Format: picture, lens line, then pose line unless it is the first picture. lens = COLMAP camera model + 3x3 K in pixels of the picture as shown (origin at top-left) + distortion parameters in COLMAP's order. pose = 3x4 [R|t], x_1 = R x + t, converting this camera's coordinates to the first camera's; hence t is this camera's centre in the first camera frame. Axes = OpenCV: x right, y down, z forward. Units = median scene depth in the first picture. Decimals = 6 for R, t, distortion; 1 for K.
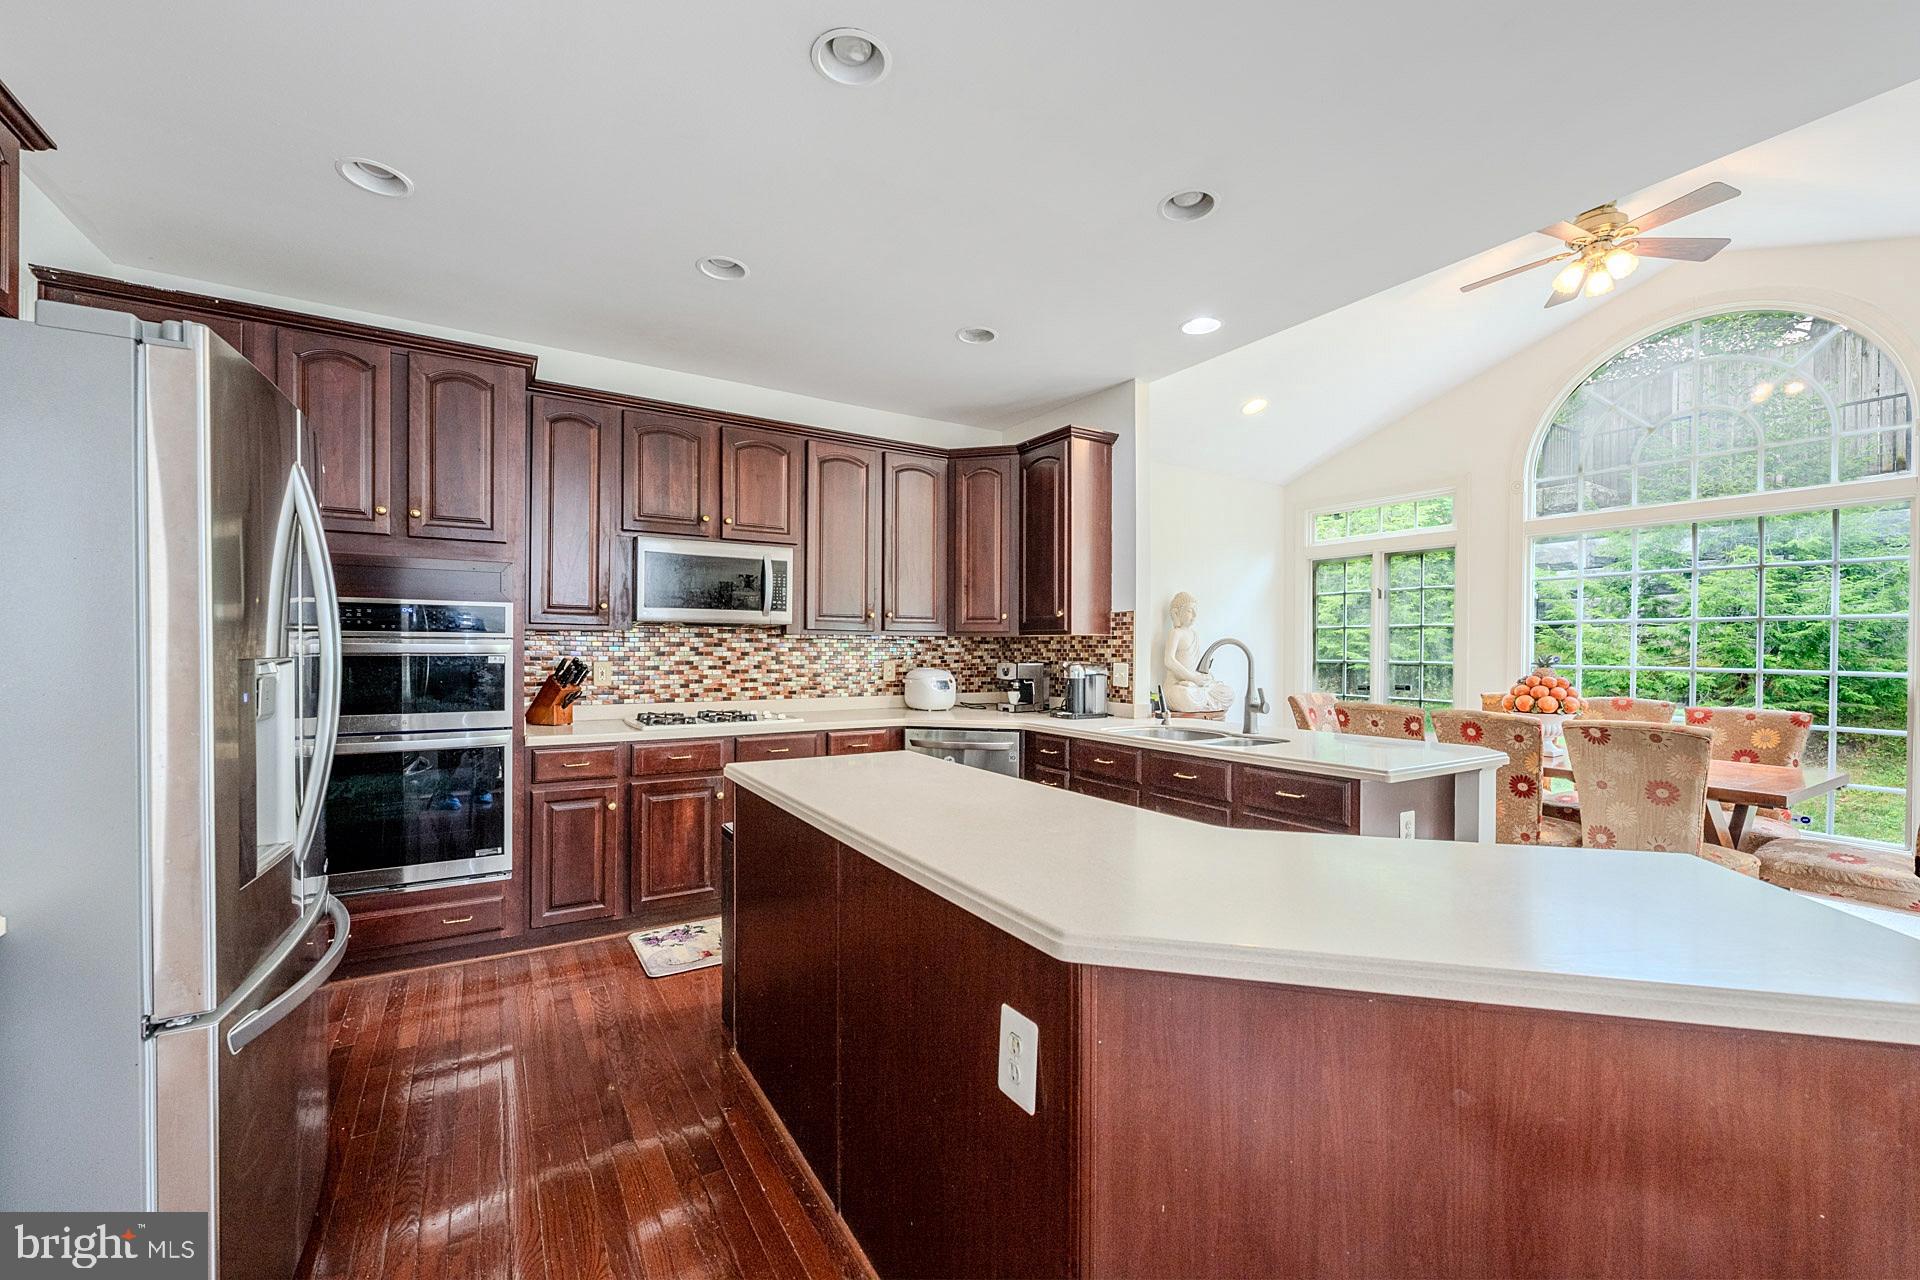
lens RADIAL K [[764.6, 0, 943.2], [0, 764.6, 649.3], [0, 0, 1]] dist [0.000222, 0.000570]
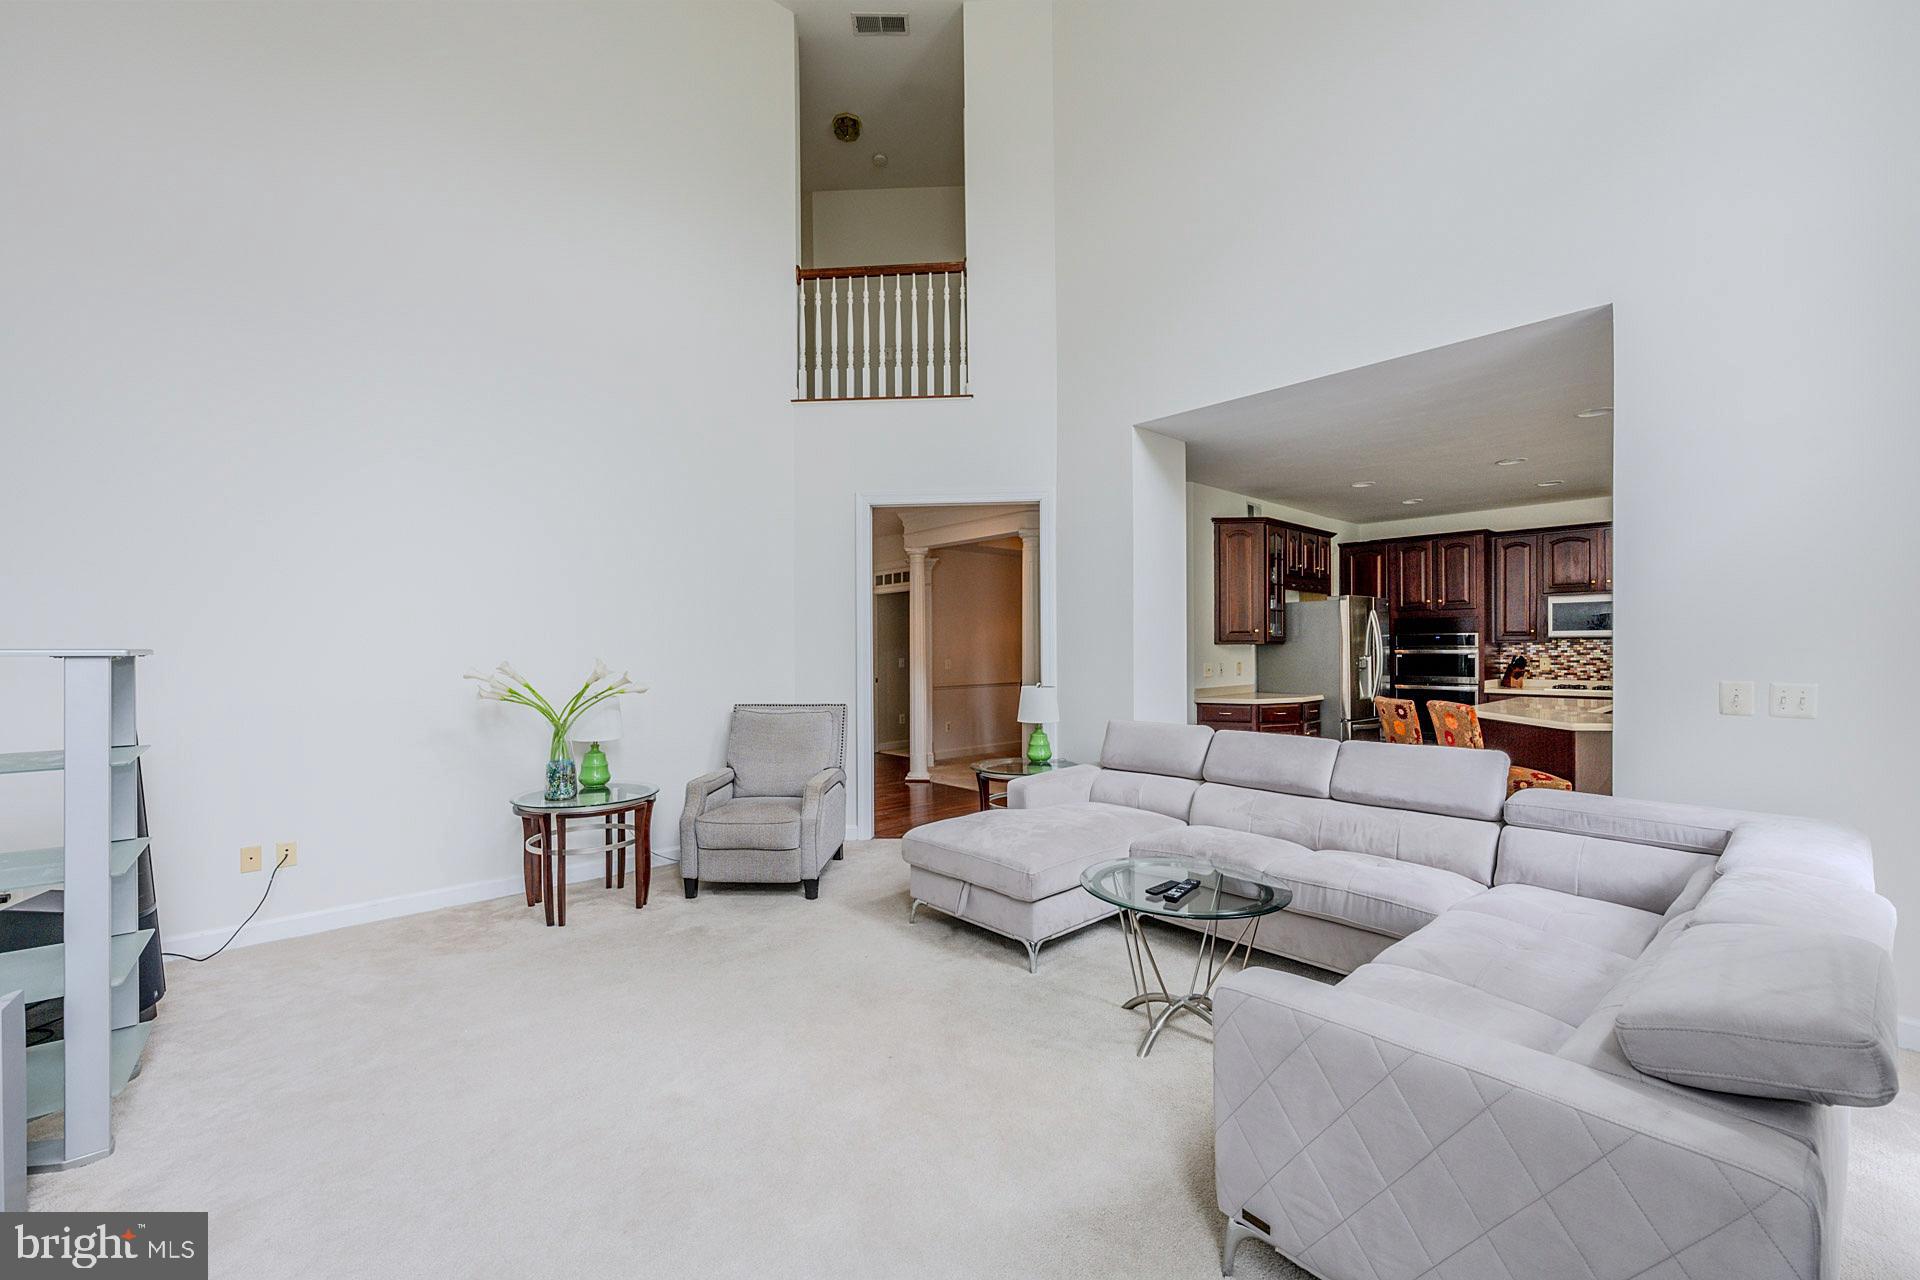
lens RADIAL K [[764.6, 0, 966.2], [0, 764.6, 646.1], [0, 0, 1]] dist [0.000222, 0.000570]
pose [[0.201827, -0.006970, -0.979396, 1.128749], [0.006212, 0.999964, -0.005836, -0.010926], [0.979401, -0.004906, 0.201863, -0.819874]]
